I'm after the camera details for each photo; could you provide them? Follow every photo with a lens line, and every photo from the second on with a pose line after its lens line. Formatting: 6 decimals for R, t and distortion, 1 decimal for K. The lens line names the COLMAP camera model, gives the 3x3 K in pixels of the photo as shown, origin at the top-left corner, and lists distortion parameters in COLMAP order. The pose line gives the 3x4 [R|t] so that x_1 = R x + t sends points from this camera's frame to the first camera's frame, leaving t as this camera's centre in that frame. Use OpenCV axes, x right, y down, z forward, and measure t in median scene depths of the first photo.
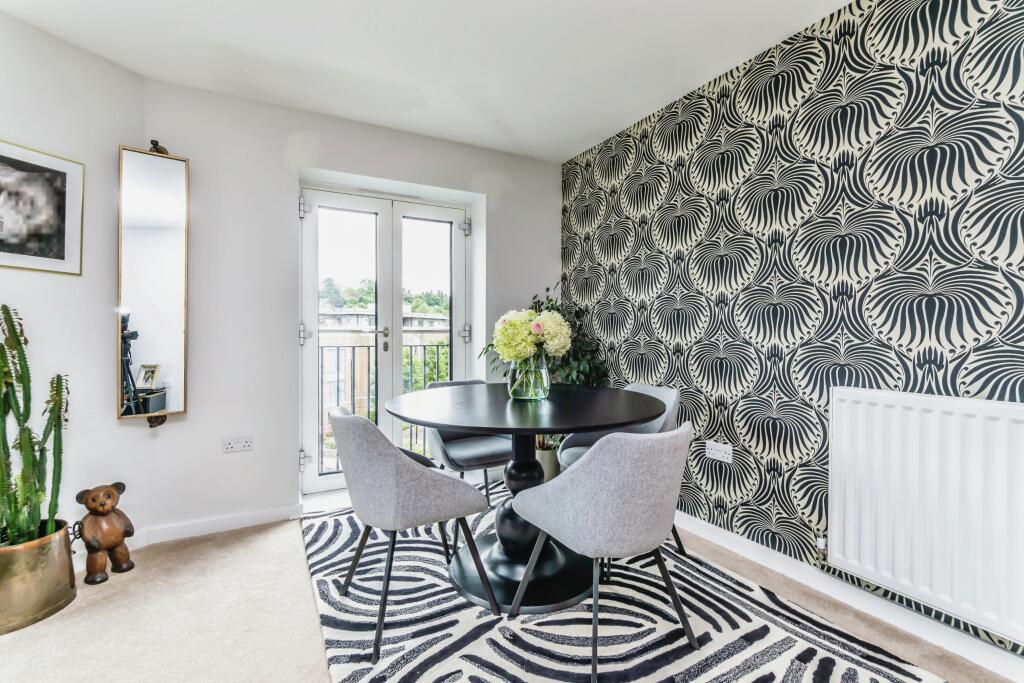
lens RADIAL K [[470.6, 0, 512.0], [0, 470.6, 341.5], [0, 0, 1]] dist [-0.003201, -0.000758]
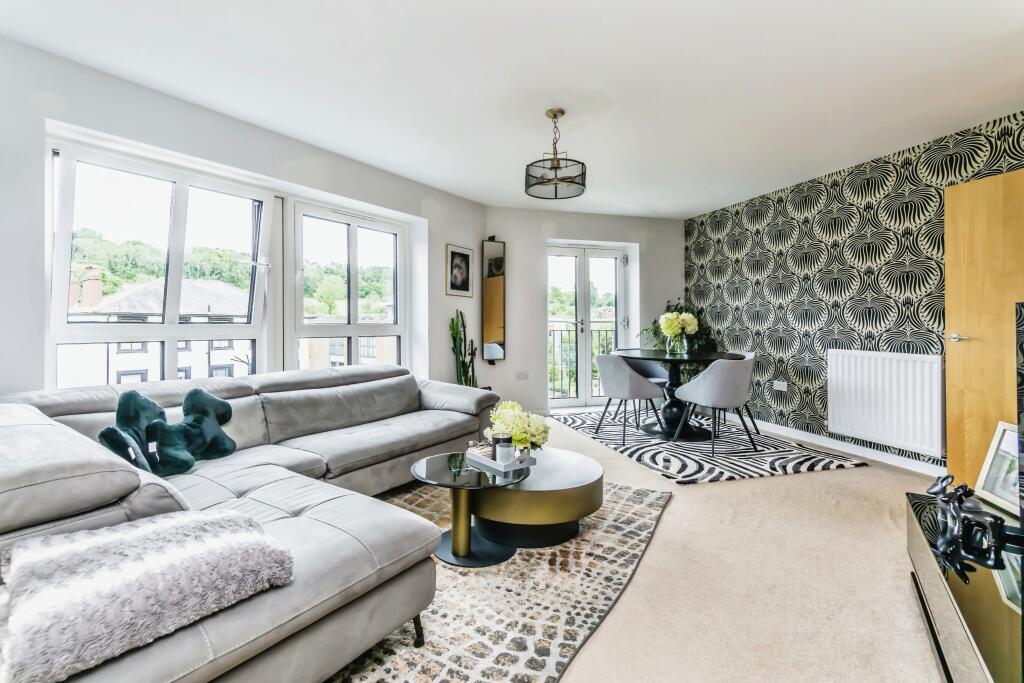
lens RADIAL K [[489.5, 0, 477.6], [0, 489.5, 308.6], [0, 0, 1]] dist [0.001971, 0.000460]
pose [[0.968899, -0.000003, -0.247456, -0.269451], [-0.011305, 0.998955, -0.044278, 0.023399], [0.247198, 0.045699, 0.967887, -1.295642]]
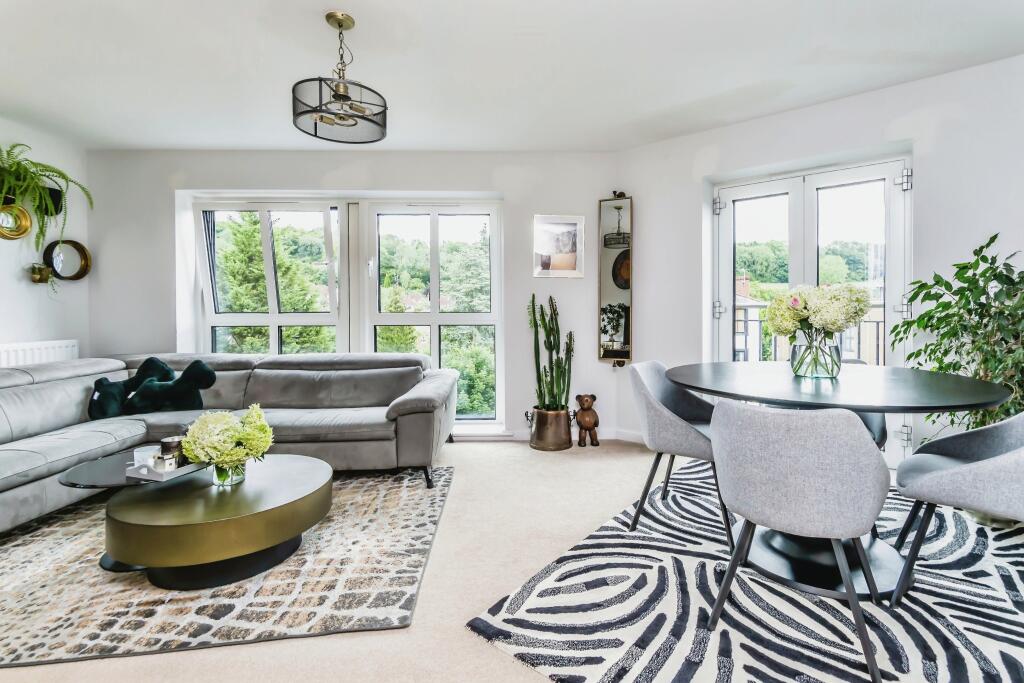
lens RADIAL K [[464.9, 0, 513.5], [0, 464.9, 322.5], [0, 0, 1]] dist [0.002135, 0.000872]
pose [[0.372172, 0.023203, -0.927874, 0.615472], [-0.010773, 0.999728, 0.020679, -0.001514], [0.928101, 0.002300, 0.372321, 0.071375]]
